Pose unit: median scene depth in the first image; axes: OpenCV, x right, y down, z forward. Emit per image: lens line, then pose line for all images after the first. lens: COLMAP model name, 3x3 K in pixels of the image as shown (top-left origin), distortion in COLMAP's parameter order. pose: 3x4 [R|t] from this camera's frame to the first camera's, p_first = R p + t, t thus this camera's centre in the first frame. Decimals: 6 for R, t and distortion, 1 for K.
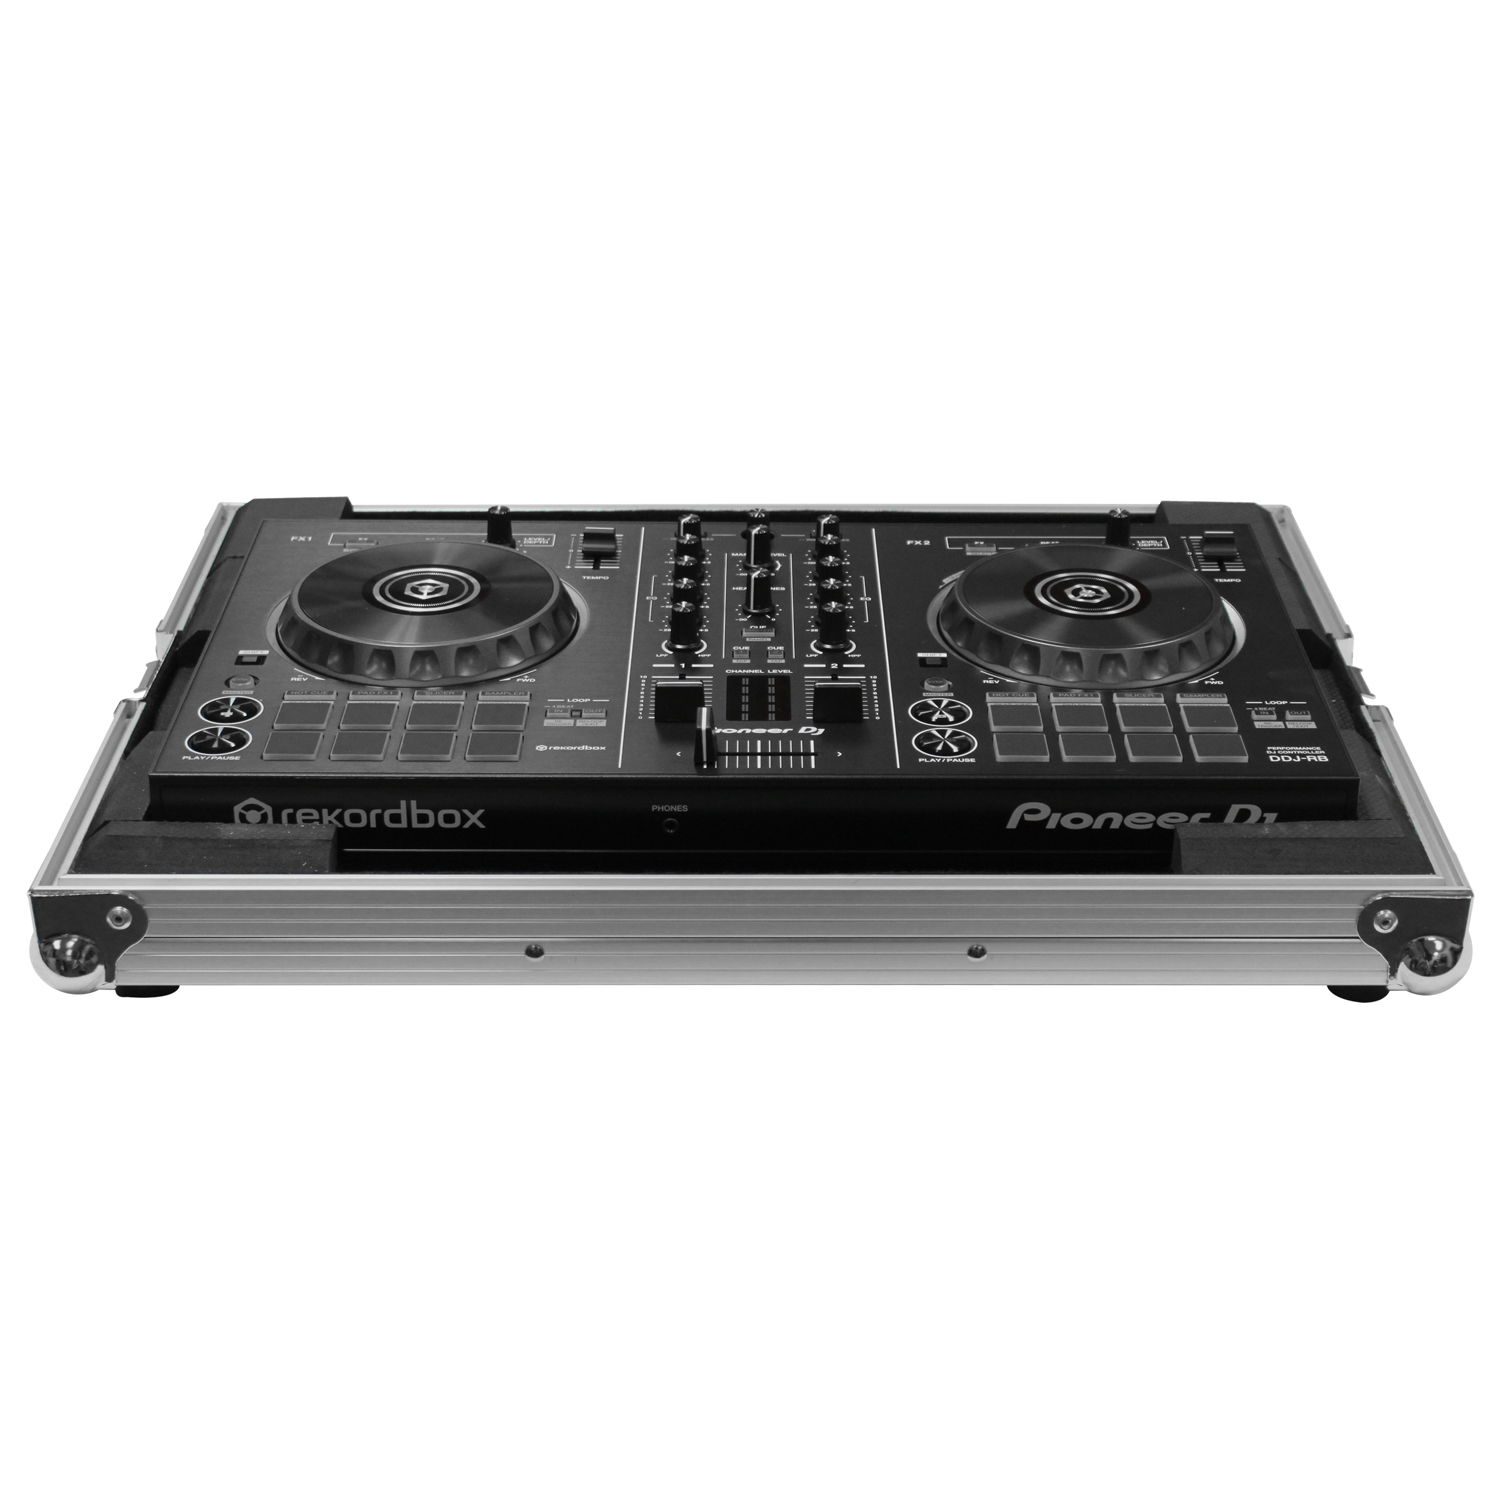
lens RADIAL K [[2554.9, 0, 750.0], [0, 2554.9, 750.0], [0, 0, 1]] dist [0.003435, -0.132624]
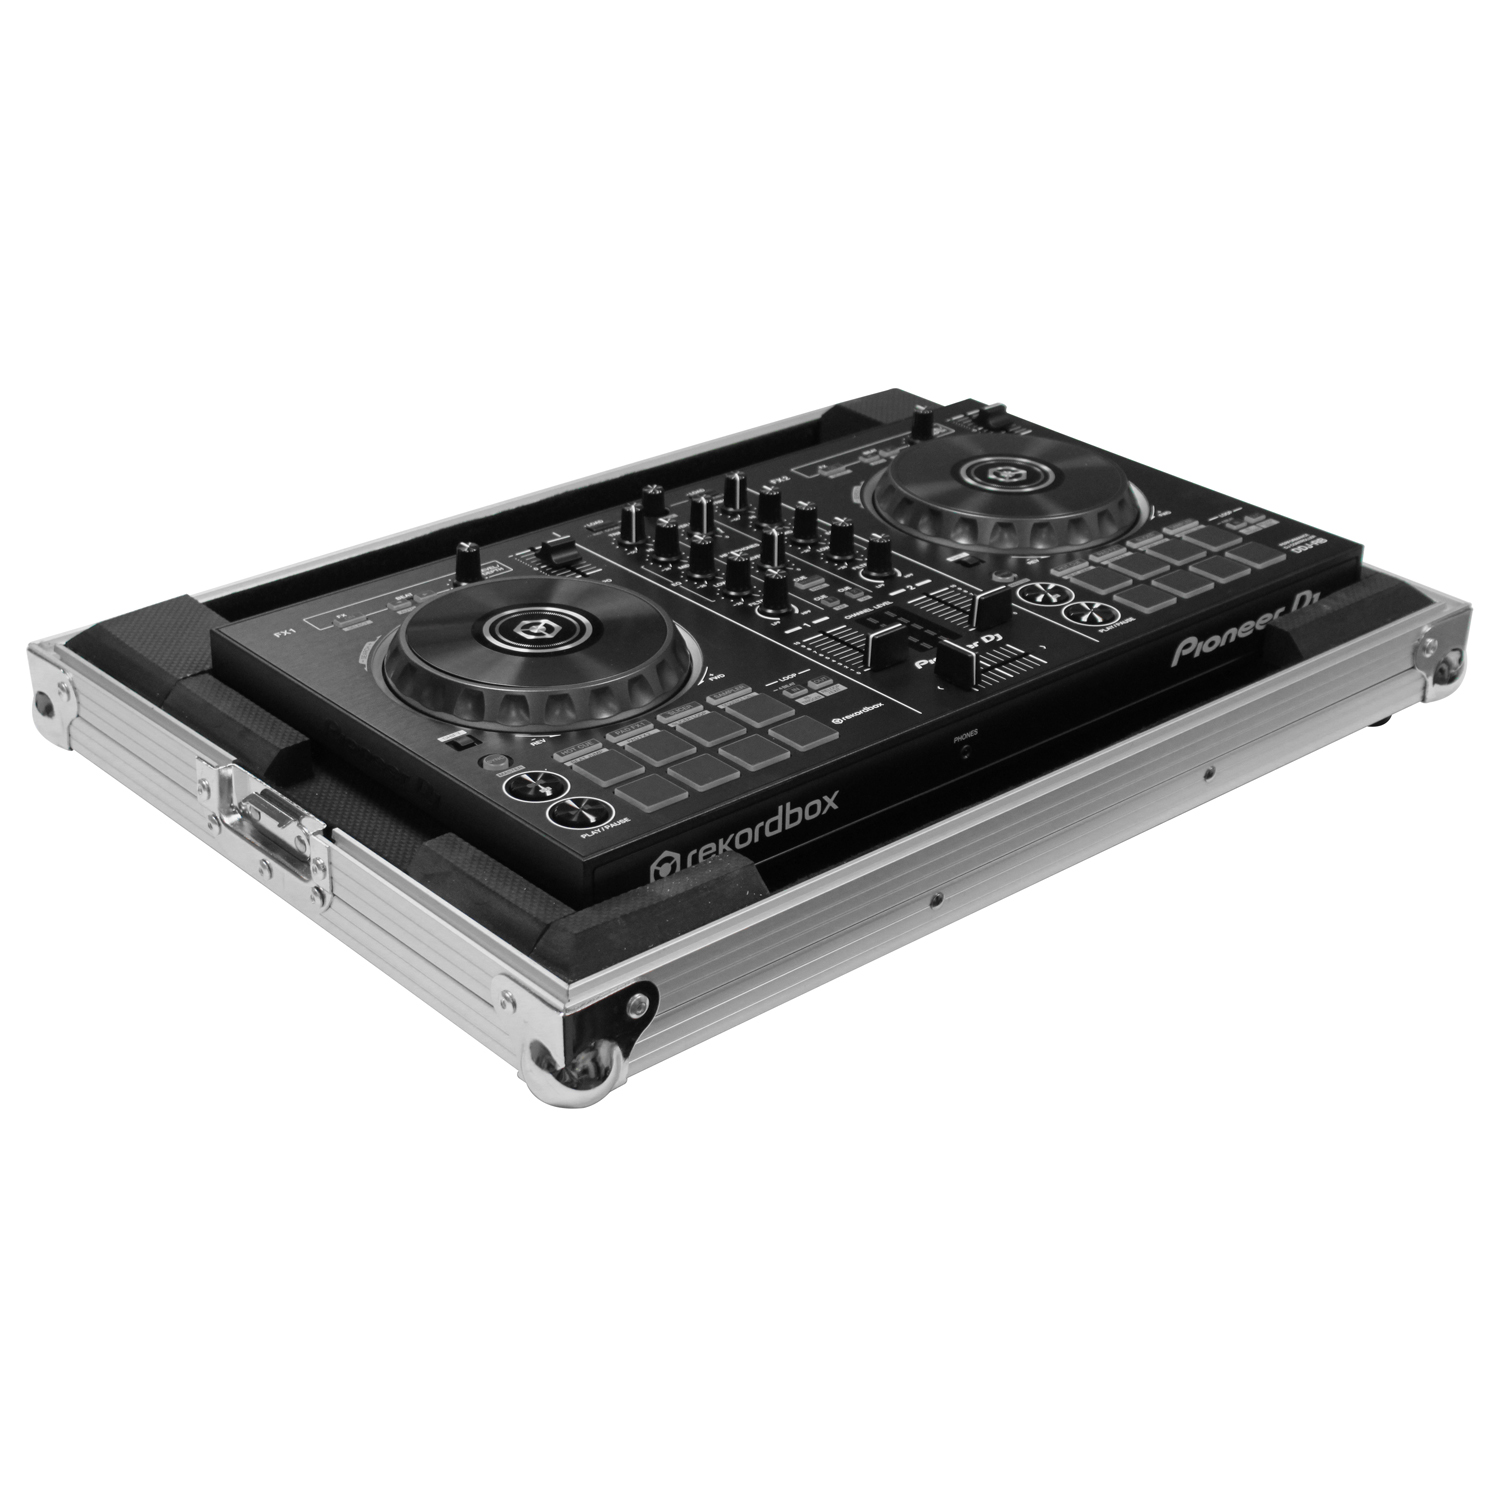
lens RADIAL K [[2554.9, 0, 750.0], [0, 2554.9, 750.0], [0, 0, 1]] dist [0.003435, -0.132624]
pose [[0.746509, -0.297032, 0.595396, -0.739959], [0.298986, 0.949146, 0.098642, -0.104639], [-0.594417, 0.104377, 0.797354, 0.194064]]
